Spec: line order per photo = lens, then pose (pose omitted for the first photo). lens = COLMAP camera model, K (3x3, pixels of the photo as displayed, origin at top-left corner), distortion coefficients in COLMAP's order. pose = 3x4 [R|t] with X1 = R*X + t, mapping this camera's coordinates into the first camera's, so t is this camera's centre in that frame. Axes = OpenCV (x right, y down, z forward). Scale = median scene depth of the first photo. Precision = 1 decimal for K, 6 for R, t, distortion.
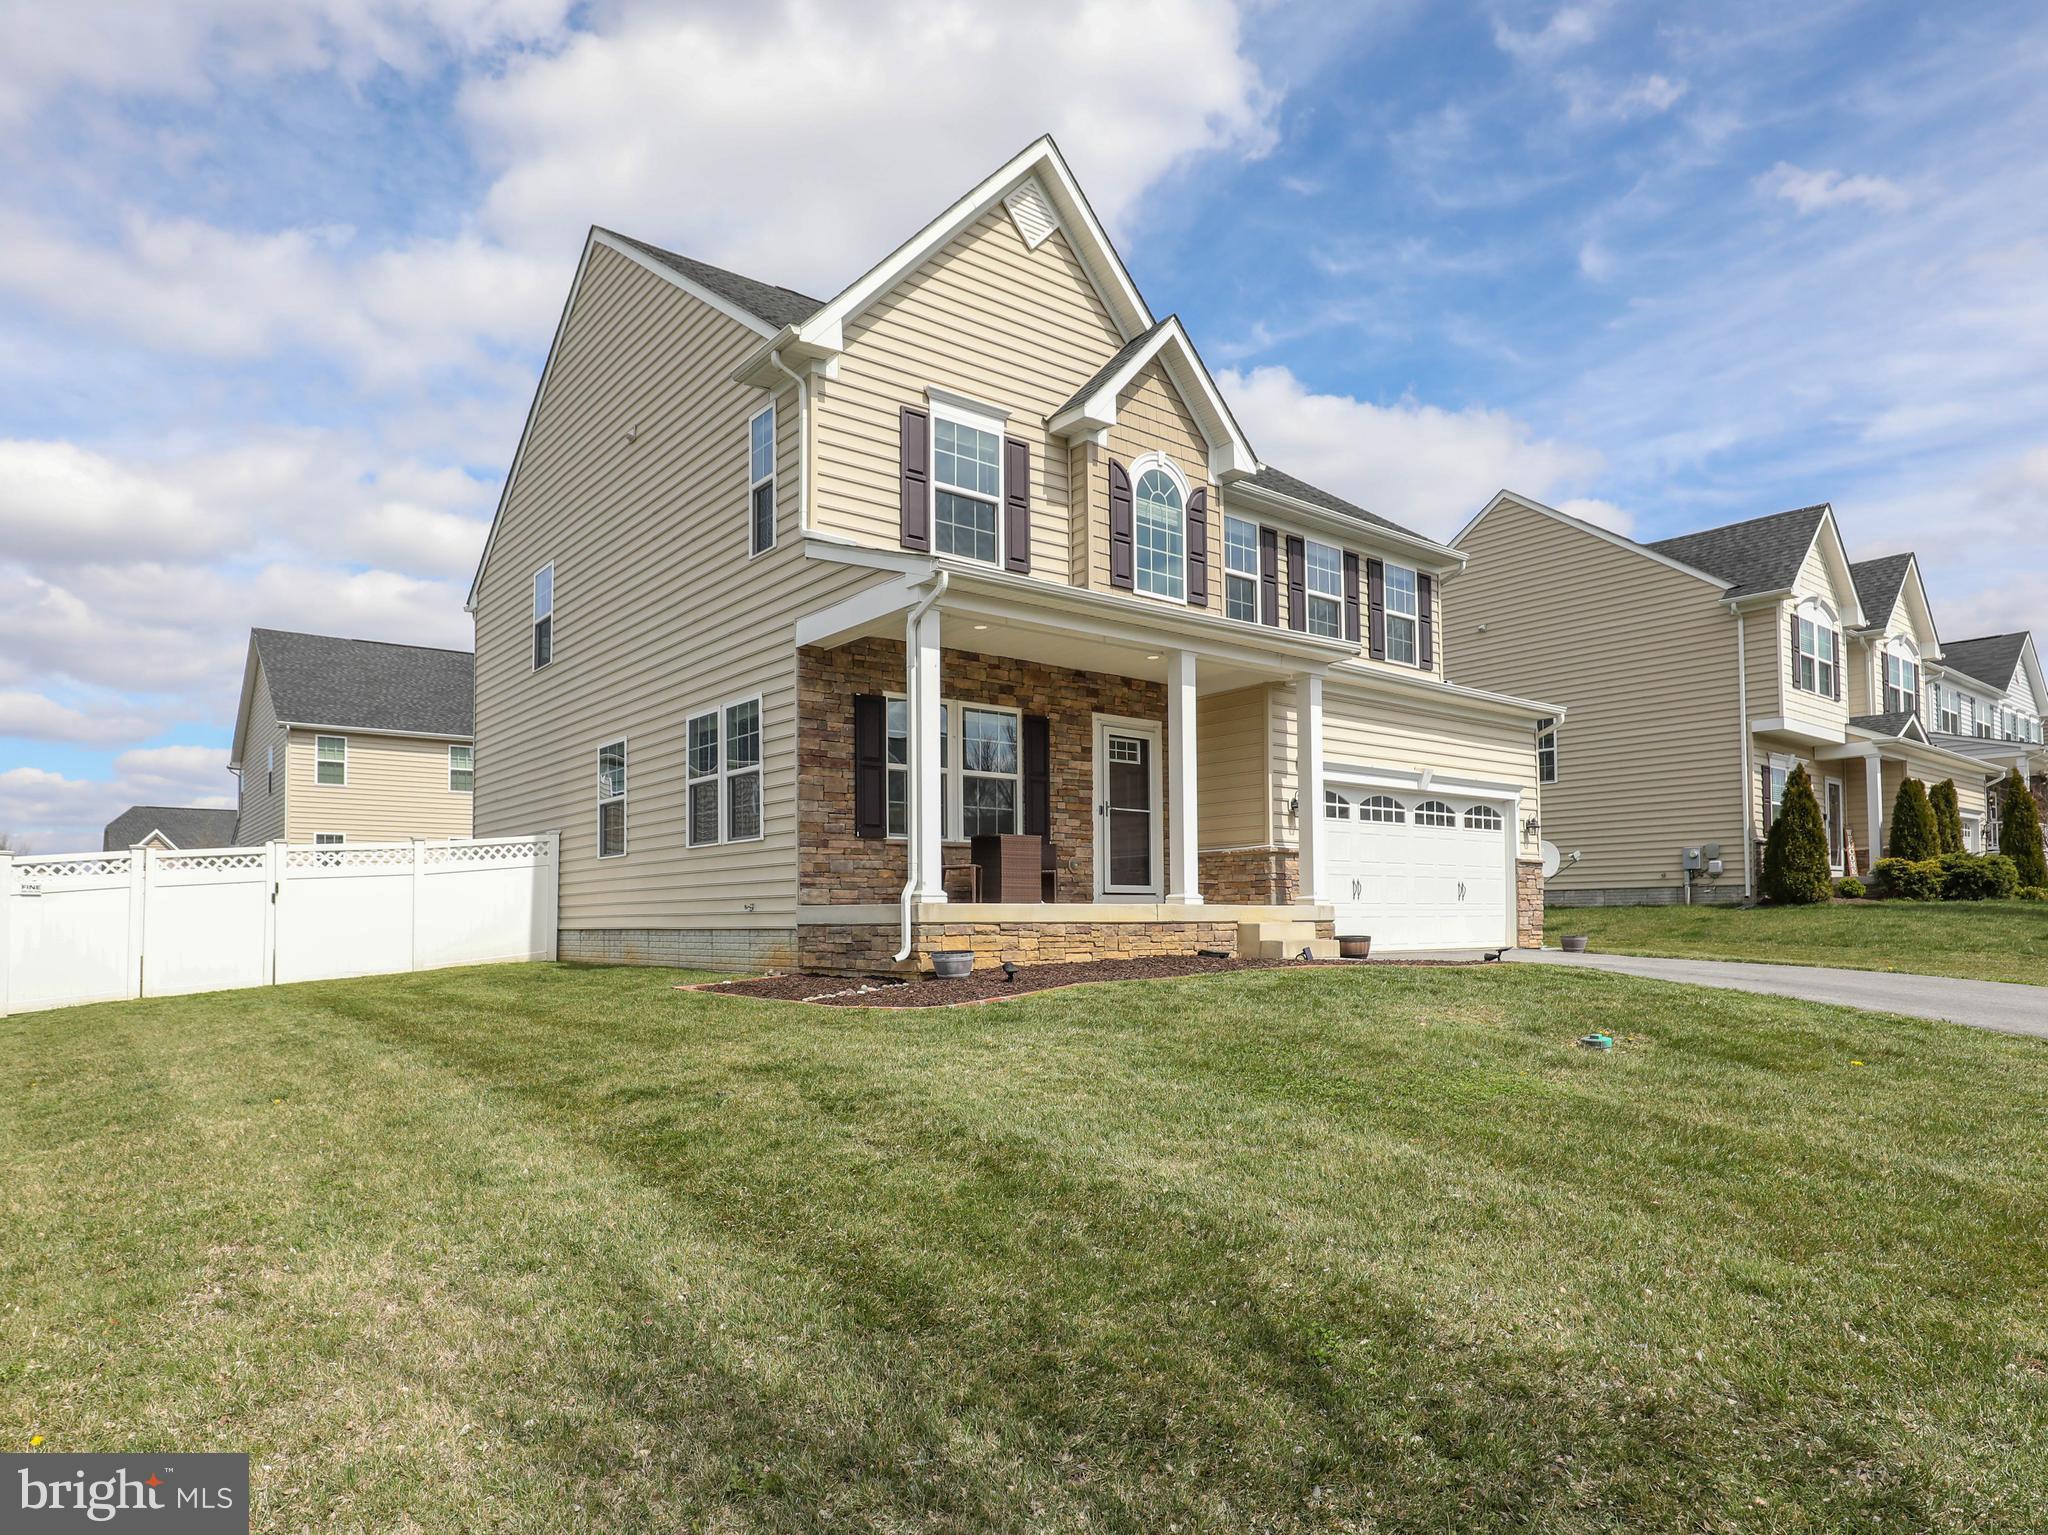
lens RADIAL K [[1235.6, 0, 1099.0], [0, 1235.6, 897.3], [0, 0, 1]] dist [-0.033586, -0.000308]
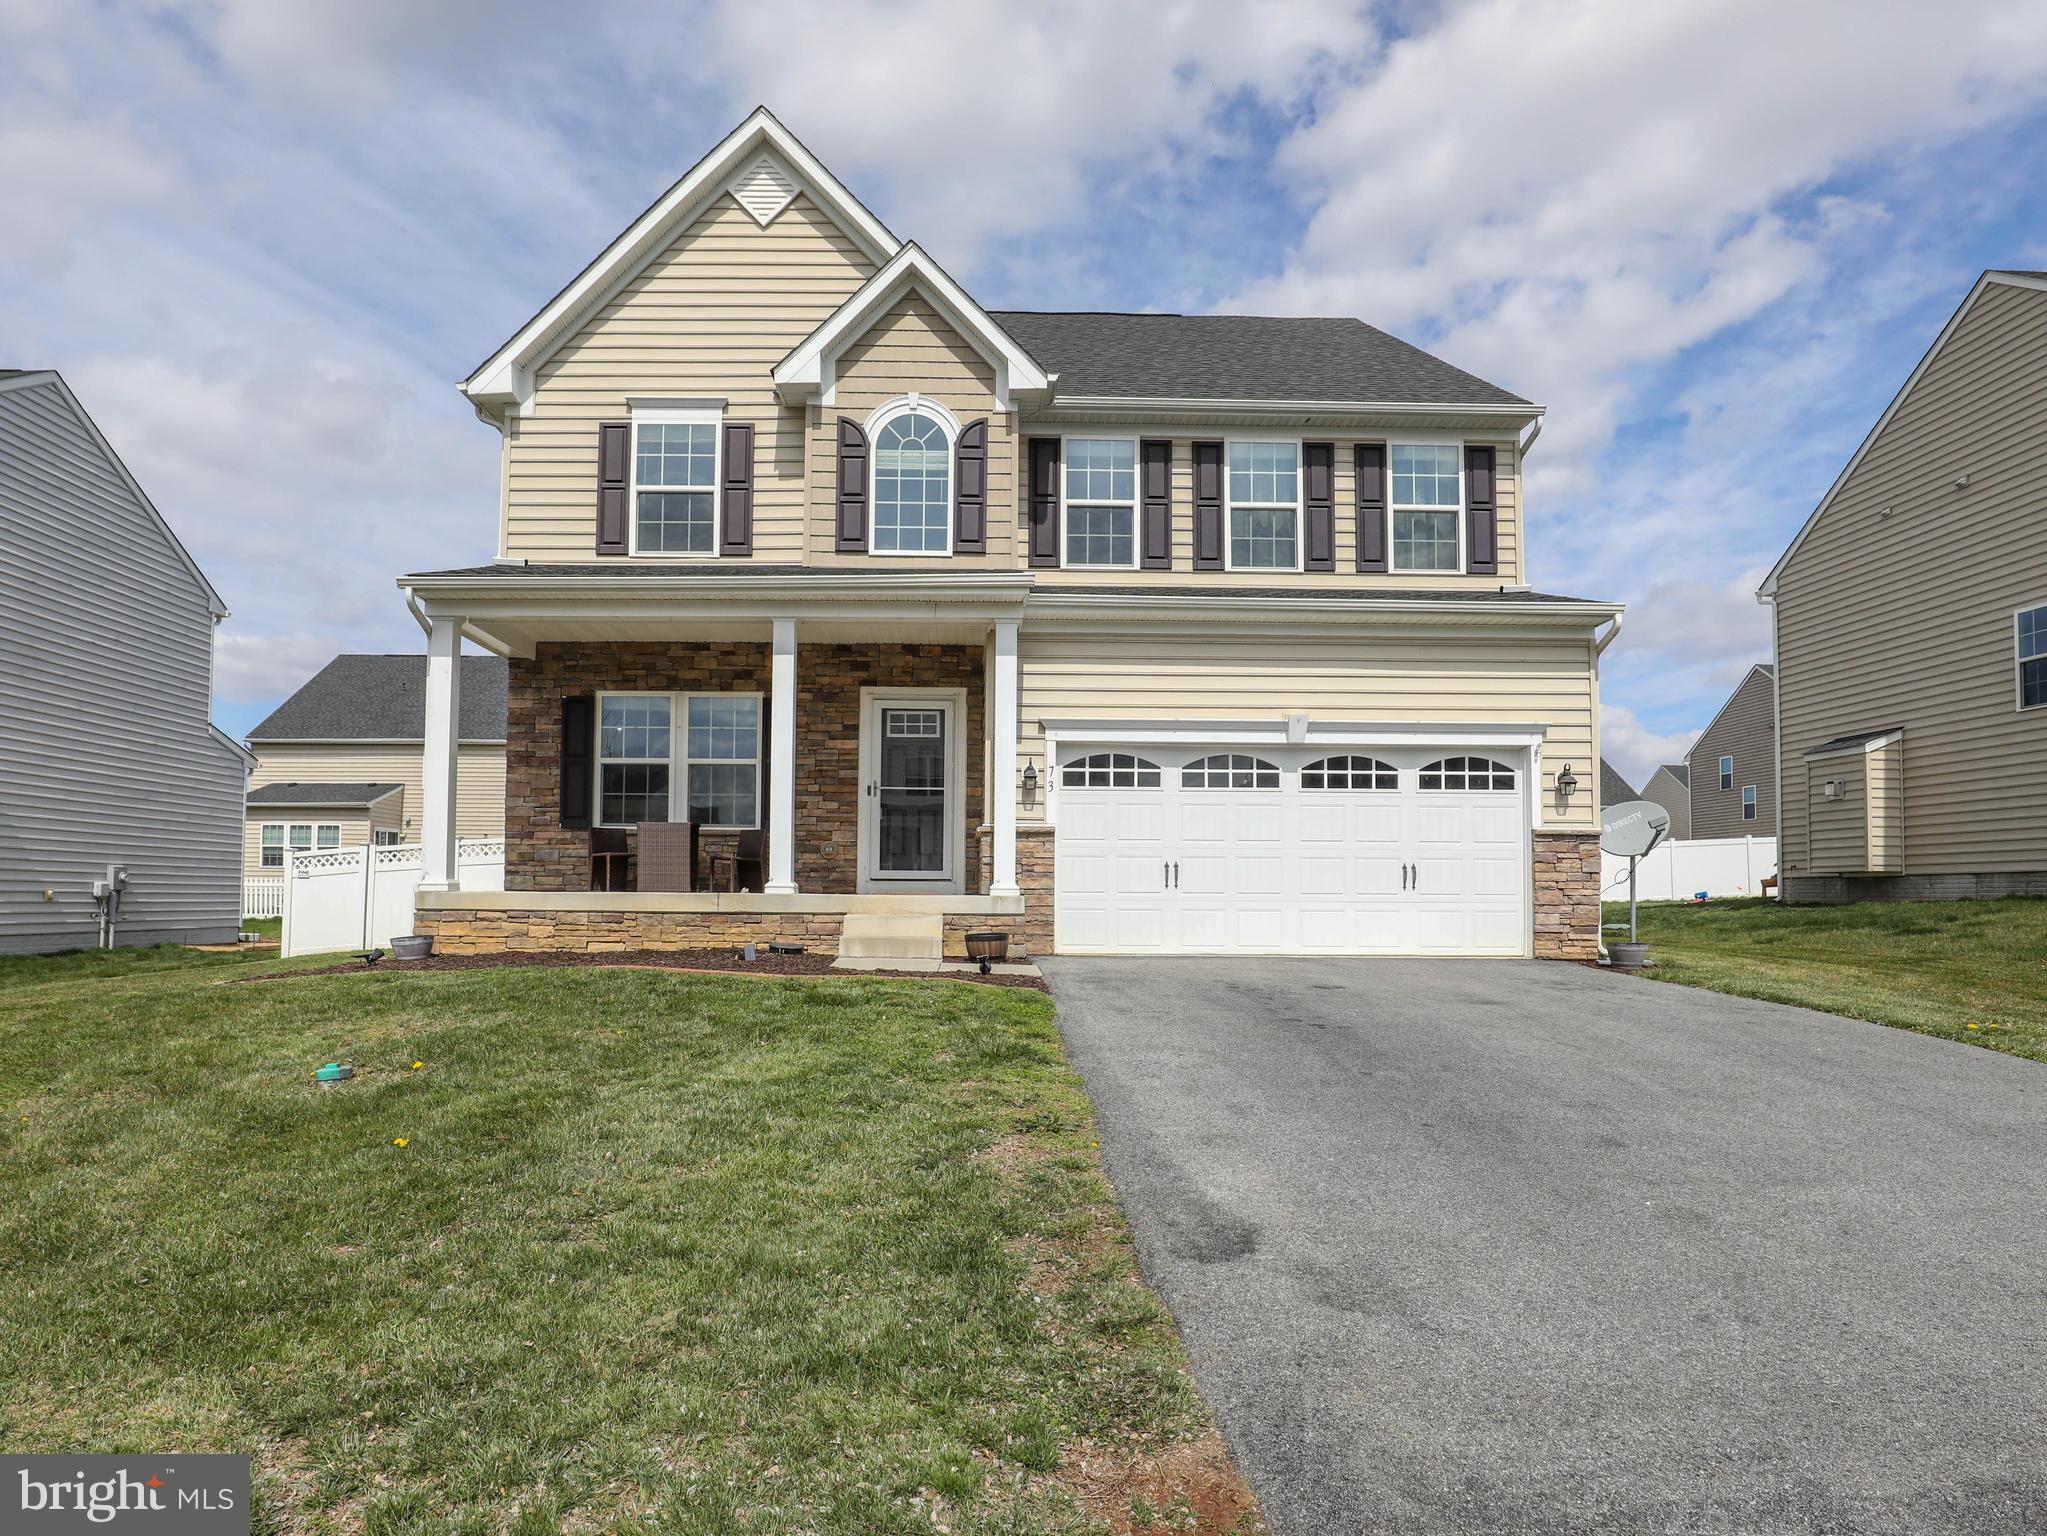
lens RADIAL K [[1249.8, 0, 1049.1], [0, 1249.8, 858.3], [0, 0, 1]] dist [-0.039730, 0.003587]
pose [[0.784515, -0.005662, -0.620084, 0.710809], [-0.000884, 0.999947, -0.010248, -0.009943], [0.620109, 0.008588, 0.784469, 0.353005]]
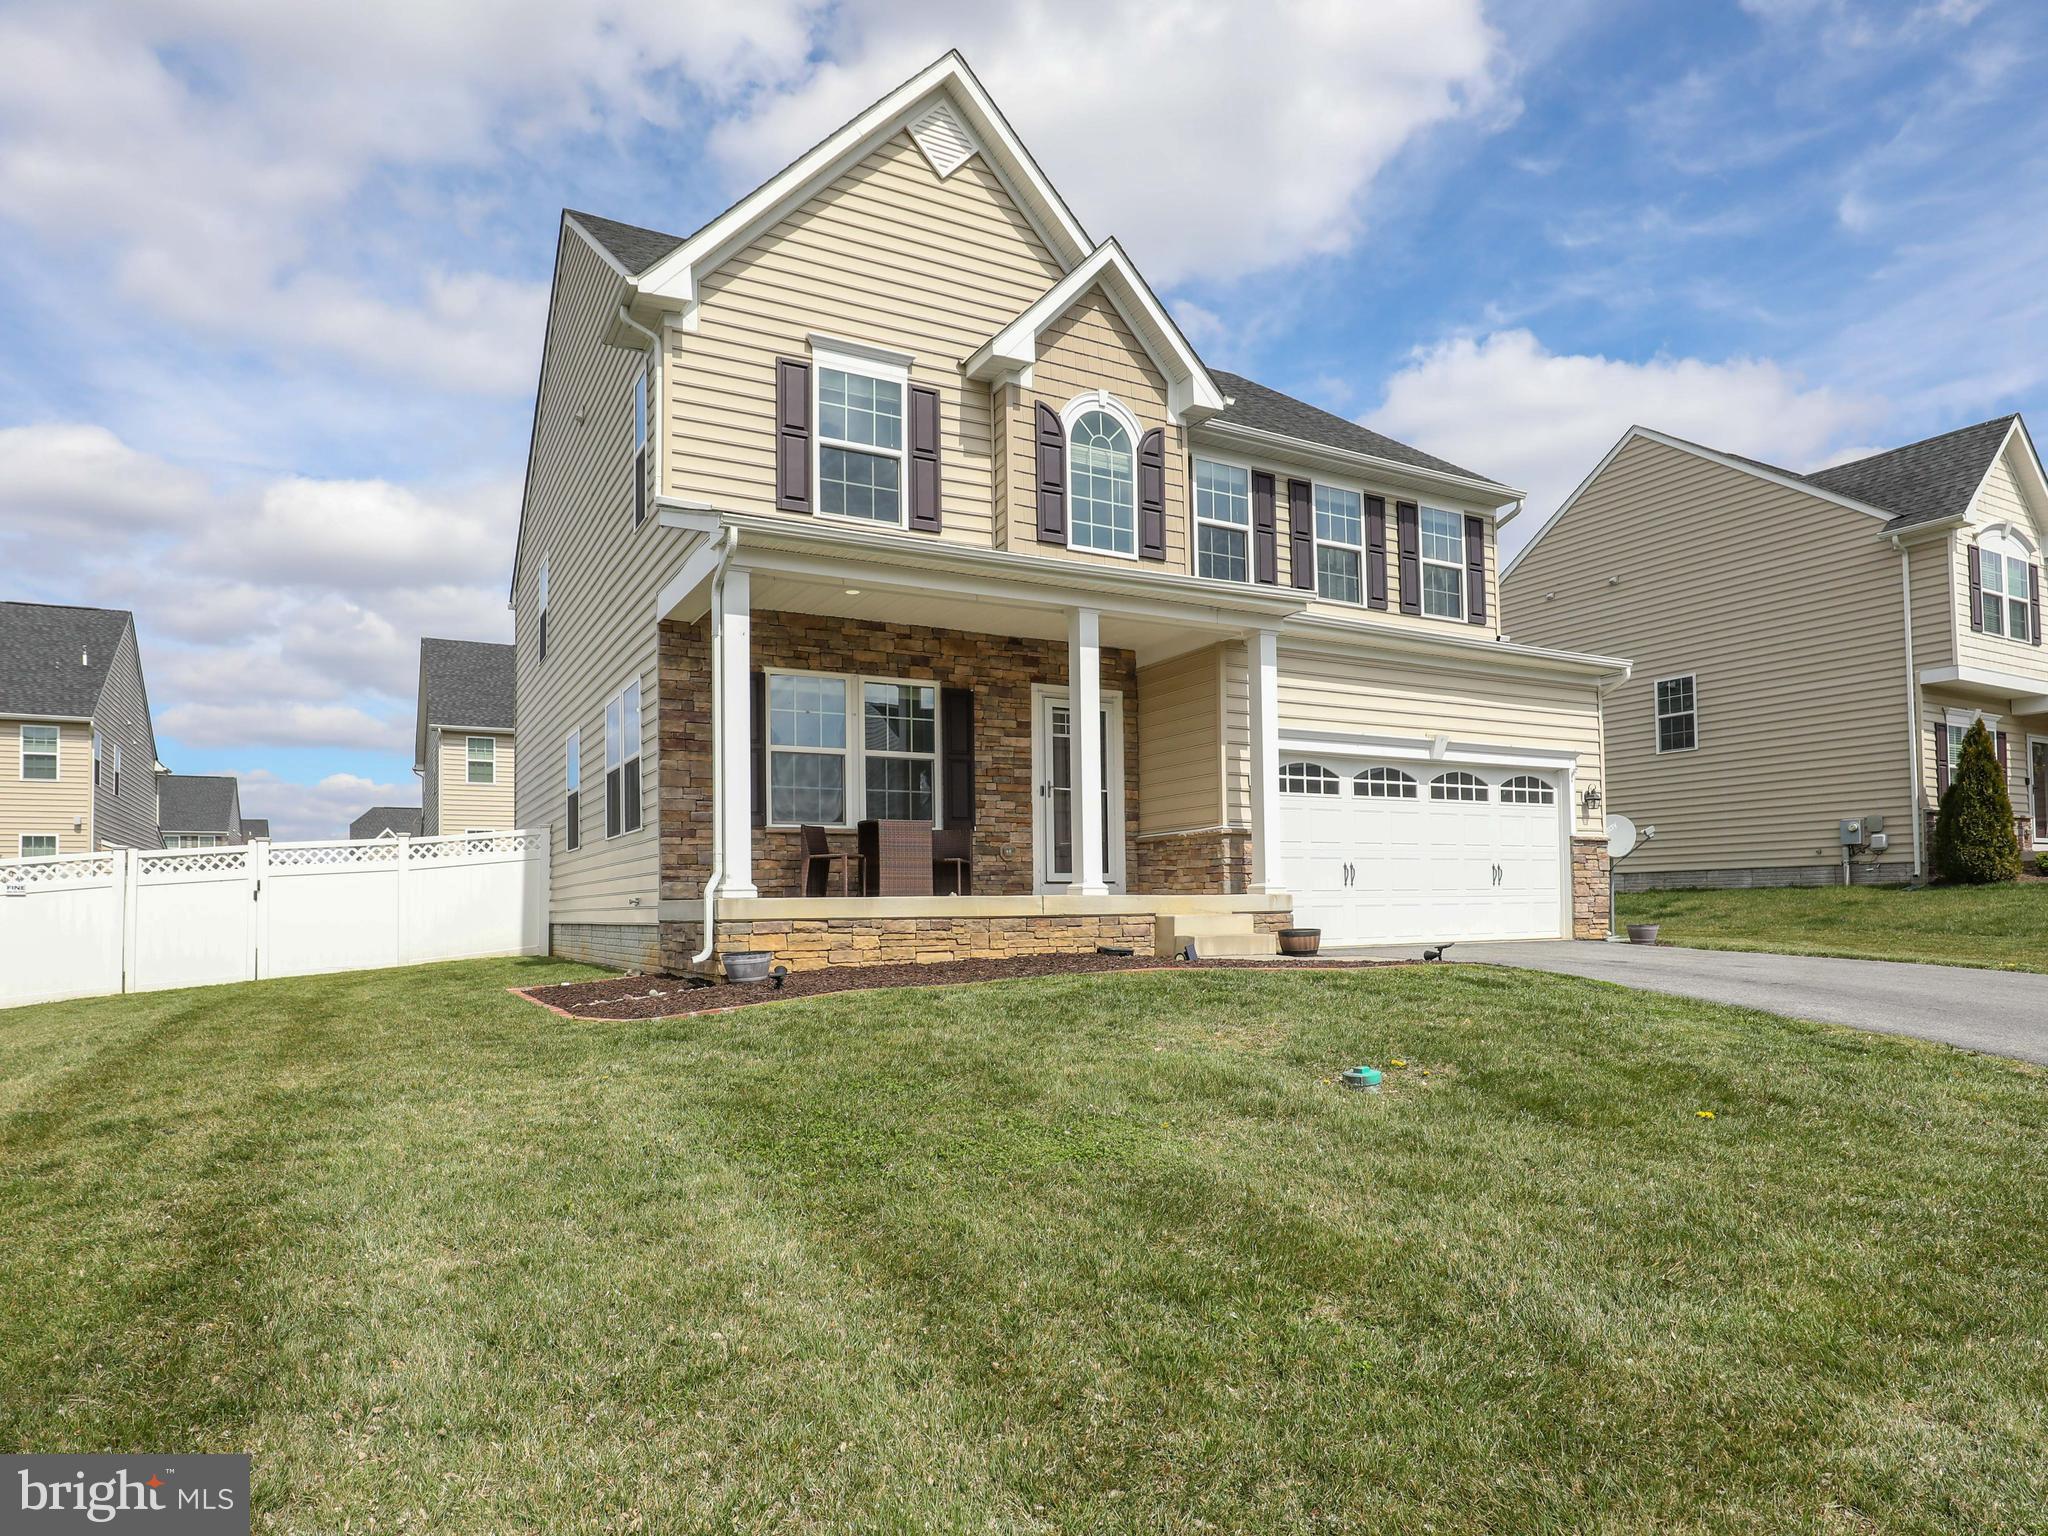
lens RADIAL K [[1235.6, 0, 1120.7], [0, 1235.6, 880.4], [0, 0, 1]] dist [-0.033586, -0.000308]
pose [[0.987093, -0.010382, -0.159808, 0.207597], [0.010282, 0.999946, -0.001450, -0.003008], [0.159815, -0.000212, 0.987147, 0.117762]]
